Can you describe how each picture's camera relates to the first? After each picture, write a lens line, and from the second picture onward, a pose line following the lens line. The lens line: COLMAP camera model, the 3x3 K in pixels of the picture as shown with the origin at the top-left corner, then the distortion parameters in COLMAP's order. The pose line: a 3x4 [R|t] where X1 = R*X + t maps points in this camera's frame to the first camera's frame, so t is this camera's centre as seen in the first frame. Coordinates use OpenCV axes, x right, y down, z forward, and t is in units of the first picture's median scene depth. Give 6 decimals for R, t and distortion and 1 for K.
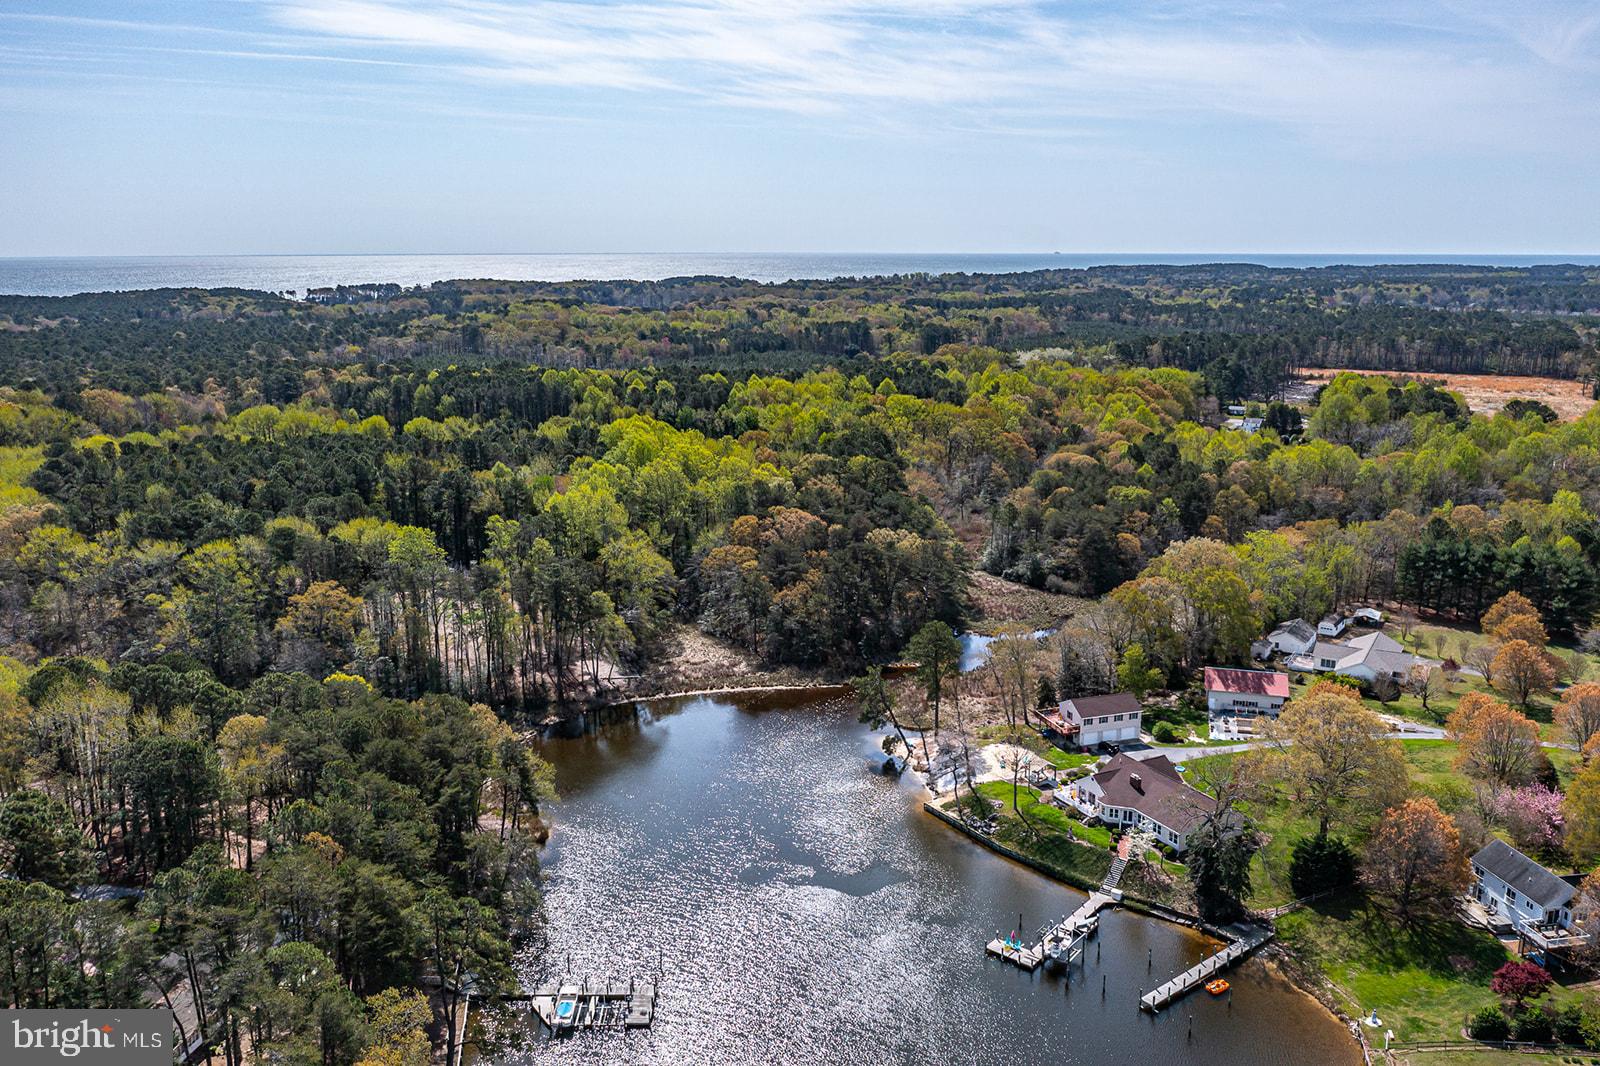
lens RADIAL K [[1298.3, 0, 800.0], [0, 1298.3, 533.0], [0, 0, 1]] dist [-0.011566, 0.000260]
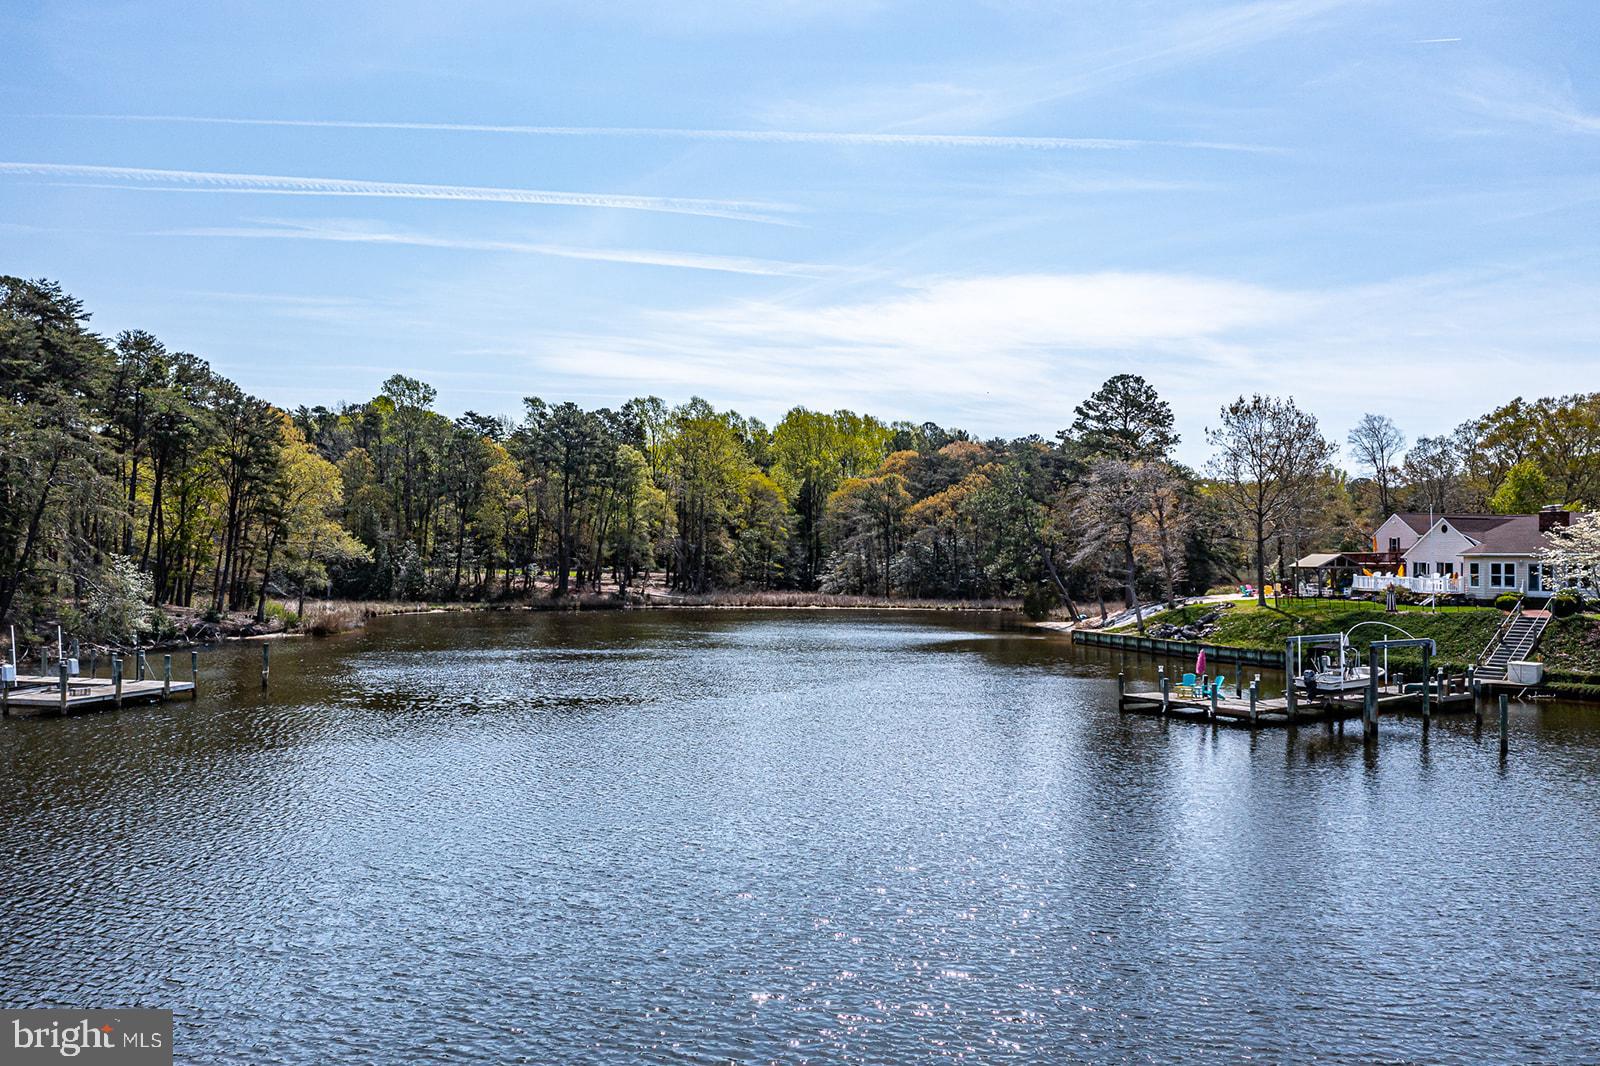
lens RADIAL K [[1274.6, 0, 801.0], [0, 1274.6, 538.9], [0, 0, 1]] dist [-0.021896, 0.015466]
pose [[0.968924, 0.006227, -0.247282, 0.135604], [-0.062268, 0.973631, -0.219466, 0.338637], [0.239395, 0.228044, 0.943762, 0.610743]]
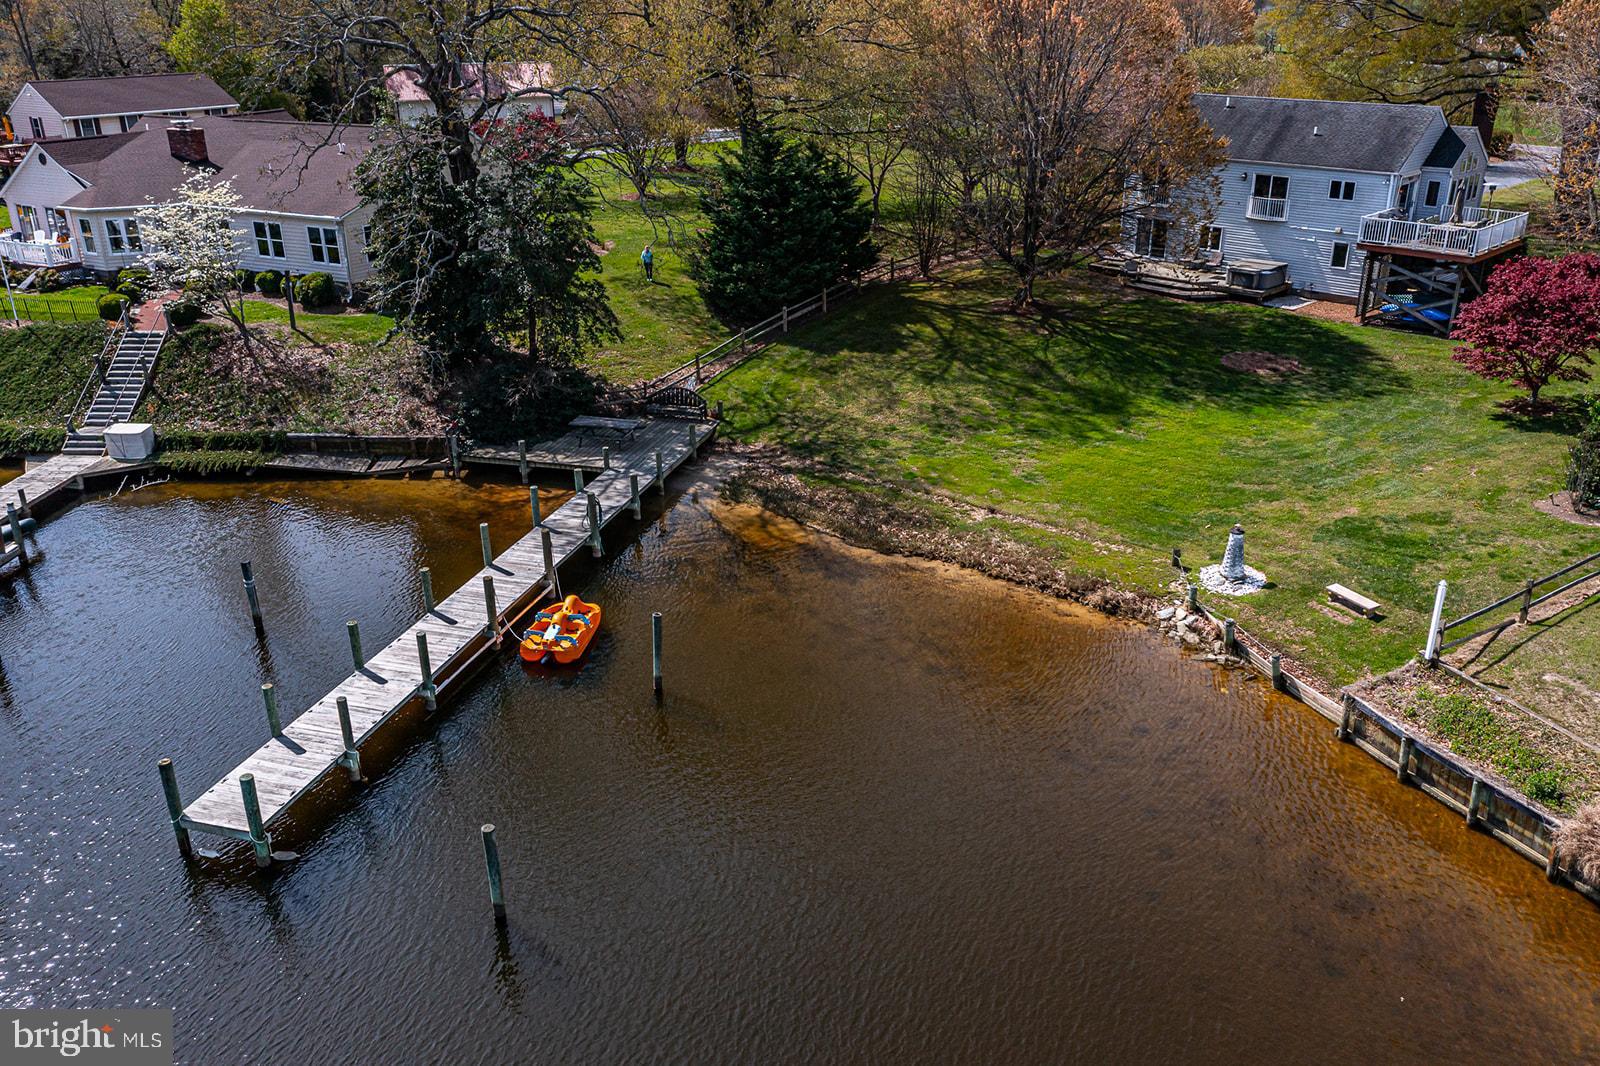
lens RADIAL K [[1274.6, 0, 801.0], [0, 1274.6, 538.9], [0, 0, 1]] dist [-0.021896, 0.015466]
pose [[0.822187, -0.229247, 0.521013, 0.221161], [0.130319, 0.966813, 0.219749, 0.263335], [-0.554099, -0.112777, 0.824776, 0.725072]]
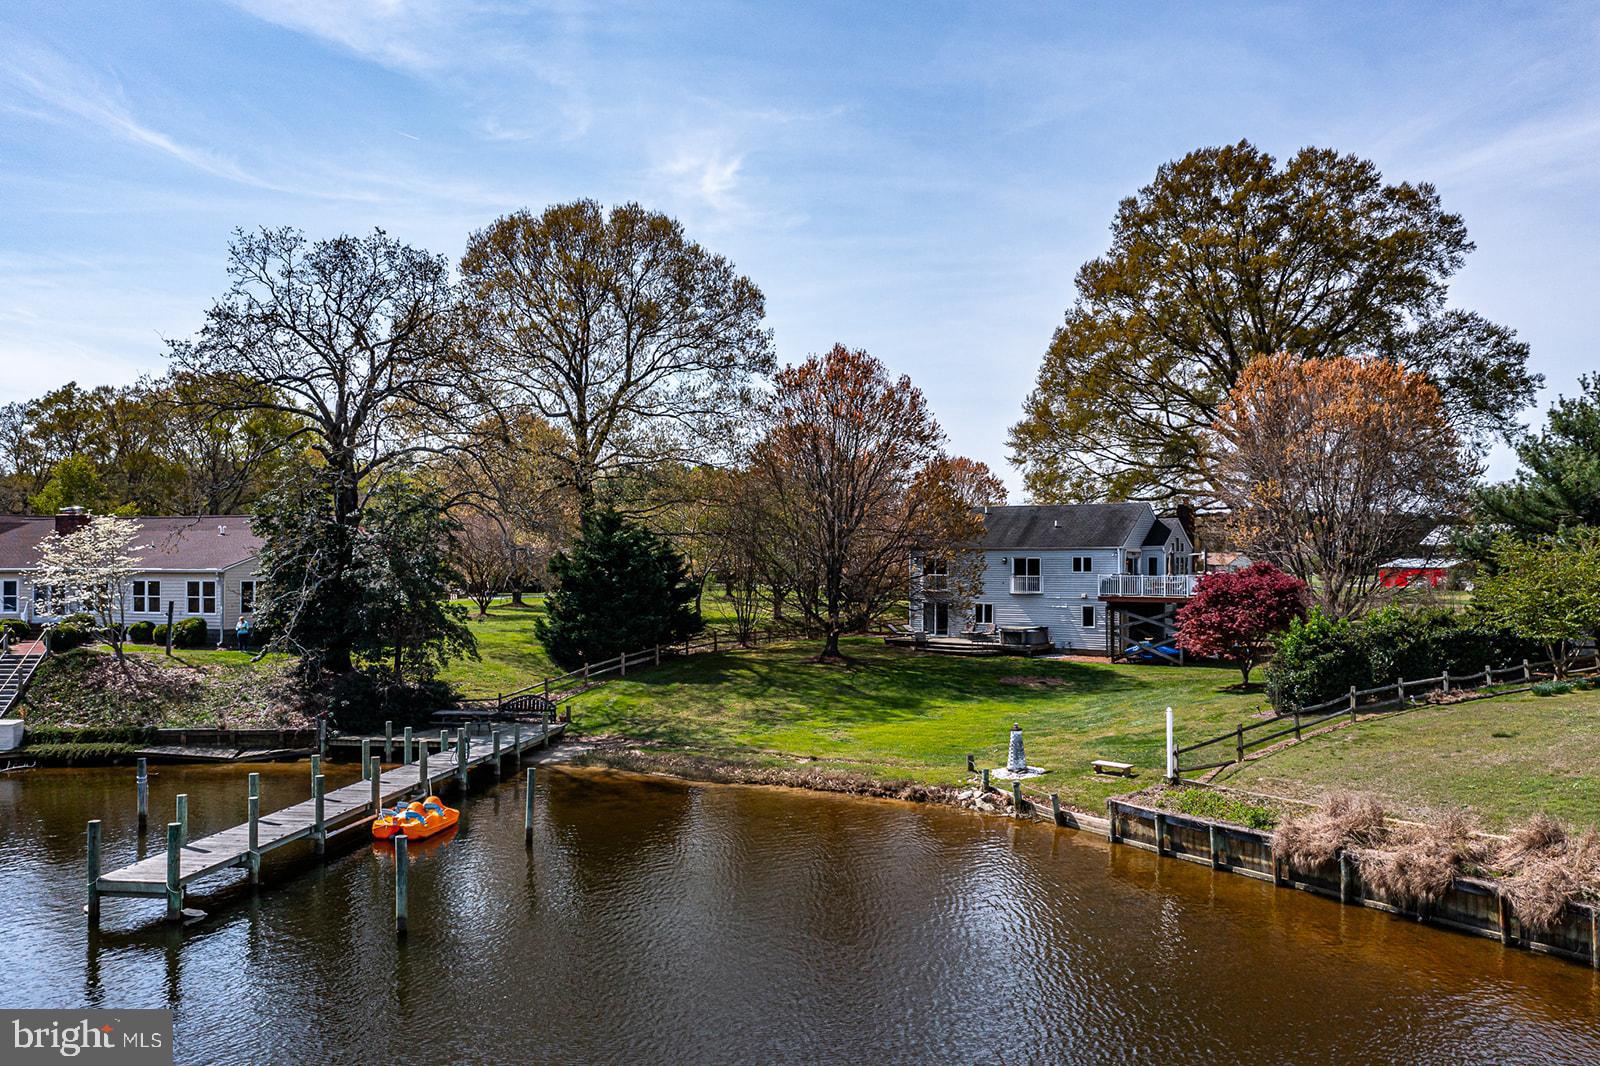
lens RADIAL K [[1274.6, 0, 801.0], [0, 1274.6, 538.9], [0, 0, 1]] dist [-0.021896, 0.015466]
pose [[0.729114, 0.009700, 0.684323, 0.187635], [0.147613, 0.974136, -0.171083, 0.313496], [-0.668283, 0.225754, 0.708825, 0.700732]]
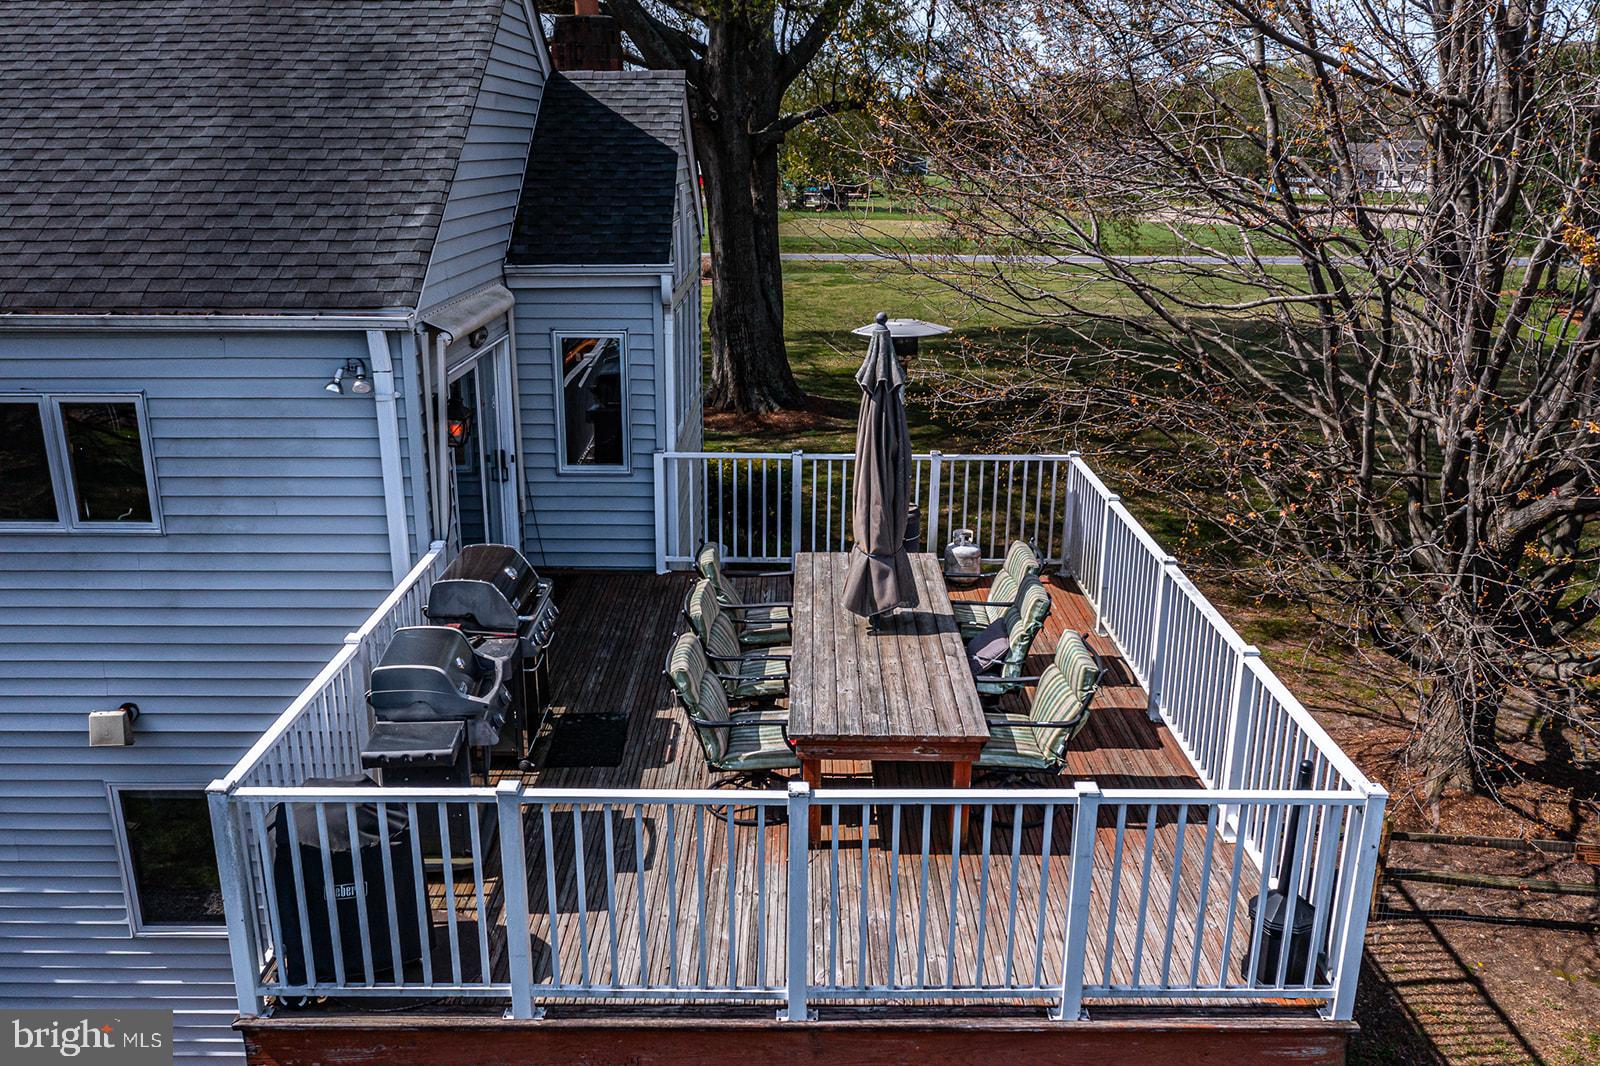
lens RADIAL K [[1281.0, 0, 801.8], [0, 1281.0, 543.6], [0, 0, 1]] dist [-0.012572, 0.005516]
pose [[0.183097, -0.283715, 0.941266, 0.482980], [0.206299, 0.947222, 0.245380, 0.263547], [-0.961205, 0.149254, 0.231964, 0.888795]]
